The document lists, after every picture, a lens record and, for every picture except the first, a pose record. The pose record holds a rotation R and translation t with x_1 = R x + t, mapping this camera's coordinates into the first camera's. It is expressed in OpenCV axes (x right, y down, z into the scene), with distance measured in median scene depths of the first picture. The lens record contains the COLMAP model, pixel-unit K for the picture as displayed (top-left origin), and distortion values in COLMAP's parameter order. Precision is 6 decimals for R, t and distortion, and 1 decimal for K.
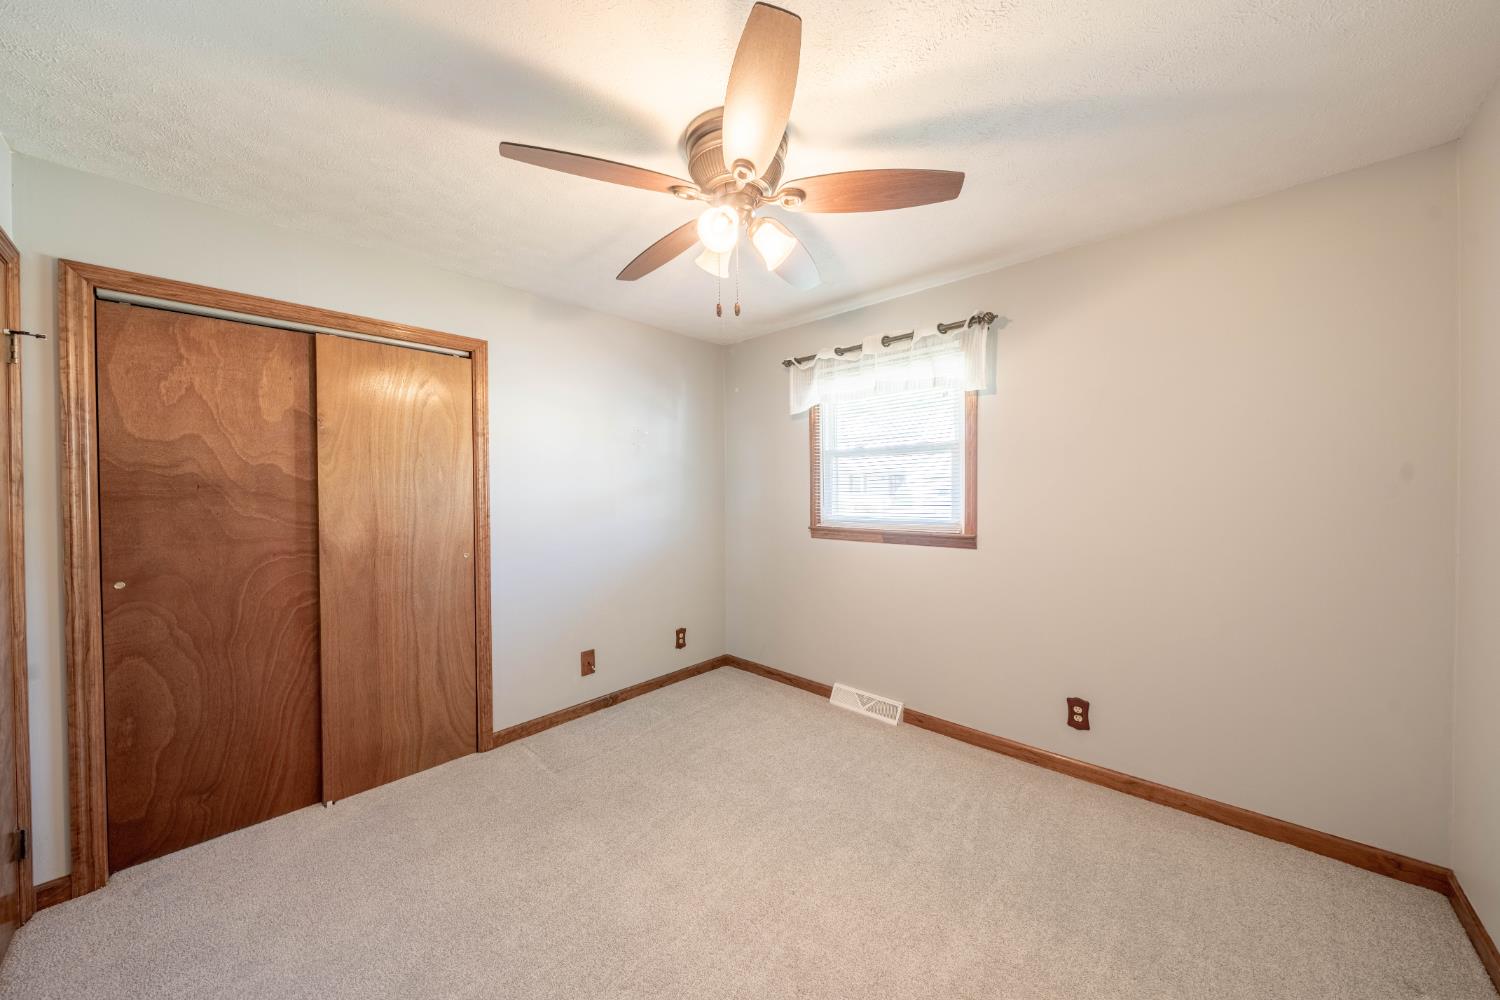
lens RADIAL K [[517.3, 0, 735.8], [0, 517.3, 497.1], [0, 0, 1]] dist [-0.001689, -0.000351]
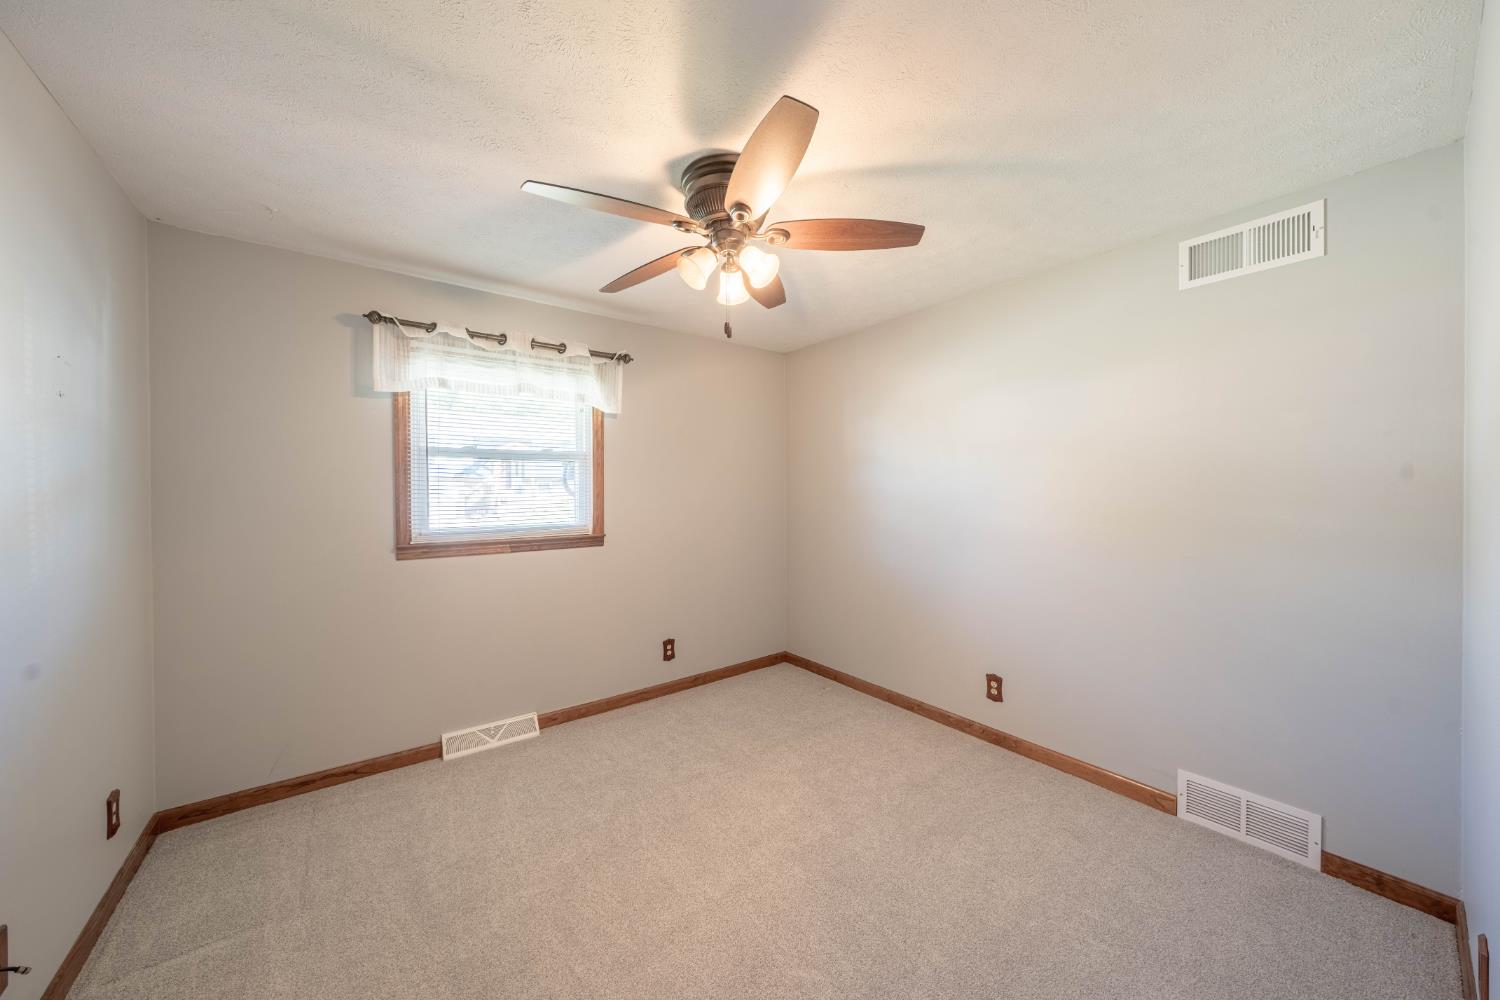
lens RADIAL K [[517.3, 0, 752.0], [0, 517.3, 499.9], [0, 0, 1]] dist [-0.001689, -0.000351]
pose [[0.146542, -0.002558, 0.989201, -0.589823], [0.022908, 0.999737, -0.000808, 0.003988], [-0.988939, 0.022779, 0.146562, 0.435546]]
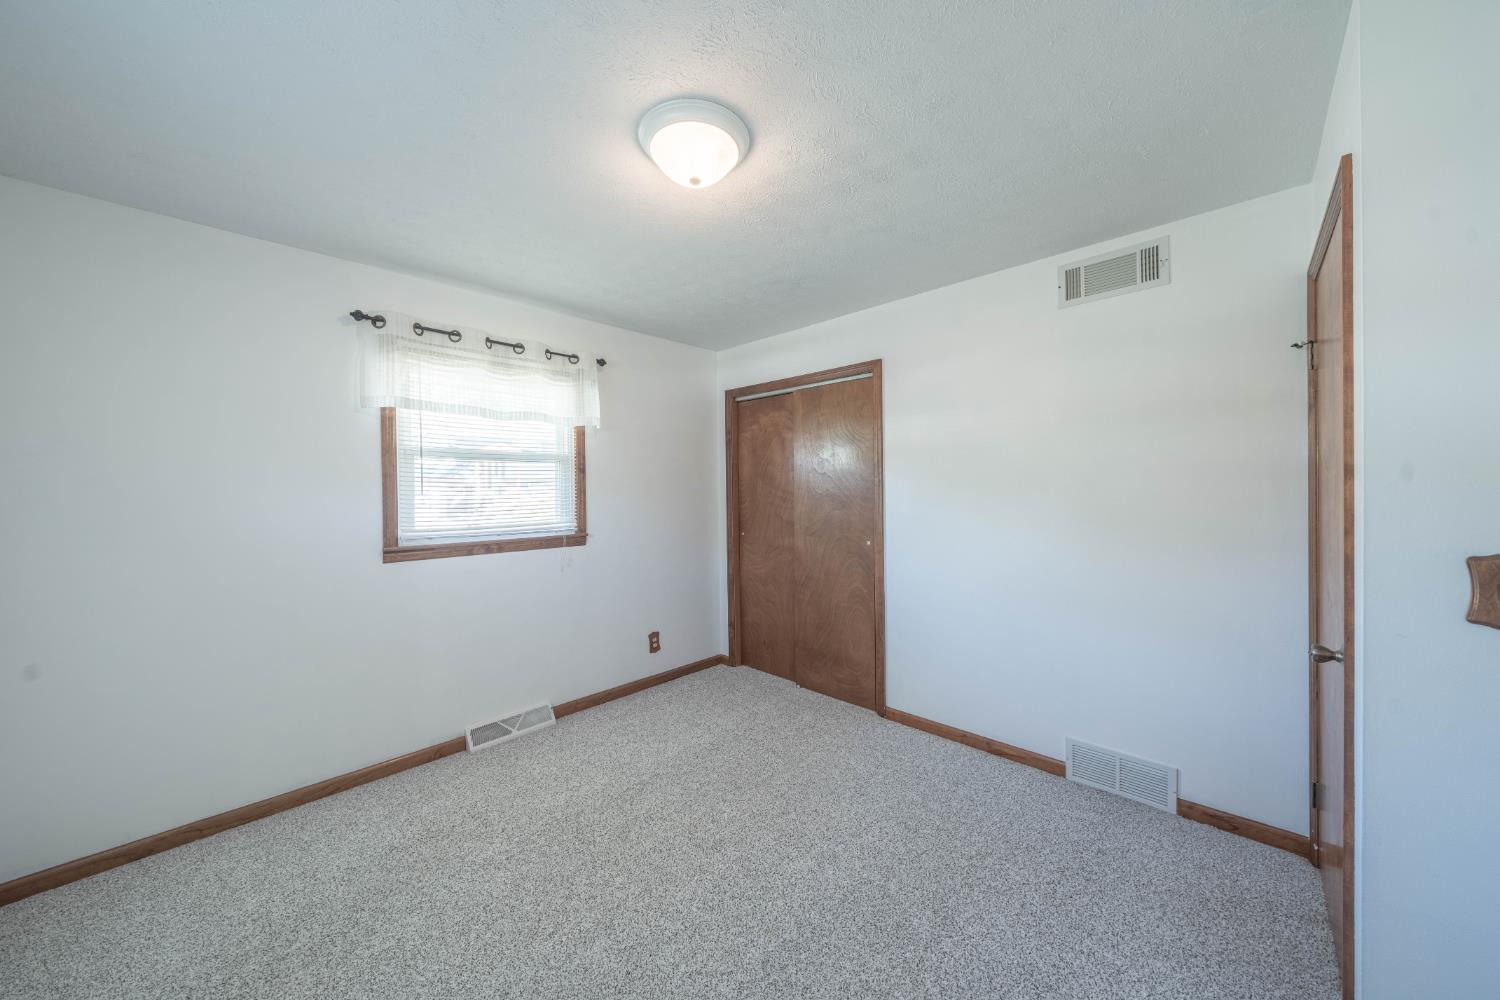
lens RADIAL K [[517.3, 0, 765.2], [0, 517.3, 497.1], [0, 0, 1]] dist [-0.001689, -0.000351]
pose [[-0.018568, 0.000703, 0.999827, -0.681282], [0.031780, 0.999495, -0.000112, 0.002285], [-0.999322, 0.031772, -0.018581, 0.536477]]
